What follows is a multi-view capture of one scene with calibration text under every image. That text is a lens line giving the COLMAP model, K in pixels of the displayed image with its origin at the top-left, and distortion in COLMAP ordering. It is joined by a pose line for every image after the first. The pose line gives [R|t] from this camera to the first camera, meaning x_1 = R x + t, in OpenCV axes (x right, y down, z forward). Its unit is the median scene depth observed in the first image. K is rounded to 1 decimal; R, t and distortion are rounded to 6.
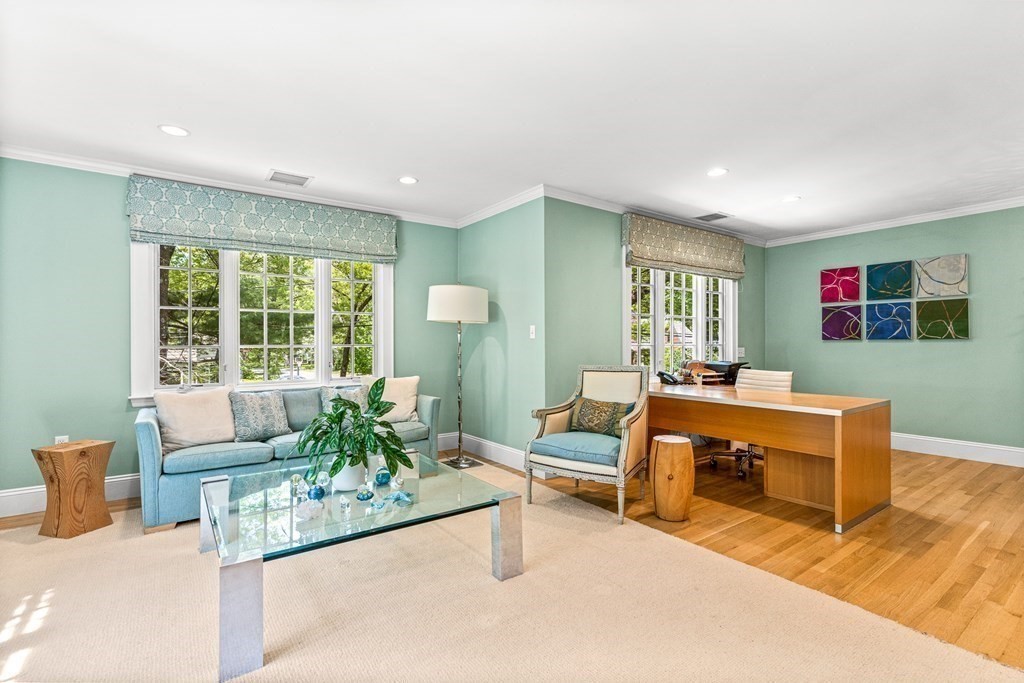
lens RADIAL K [[474.6, 0, 512.0], [0, 474.6, 341.5], [0, 0, 1]] dist [-0.044540, 0.000047]
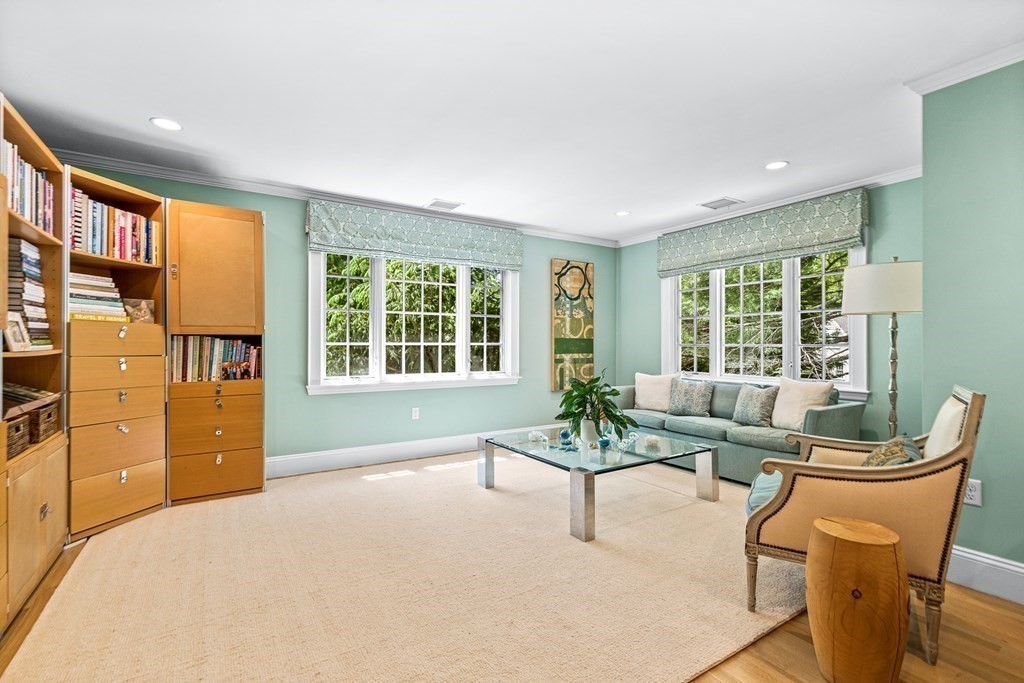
lens RADIAL K [[463.9, 0, 510.9], [0, 463.9, 337.4], [0, 0, 1]] dist [-0.002758, 0.000063]
pose [[-0.066660, -0.009692, -0.997729, 0.721103], [0.008108, 0.999915, -0.010255, -0.002299], [0.997743, -0.008773, -0.066576, 0.543231]]
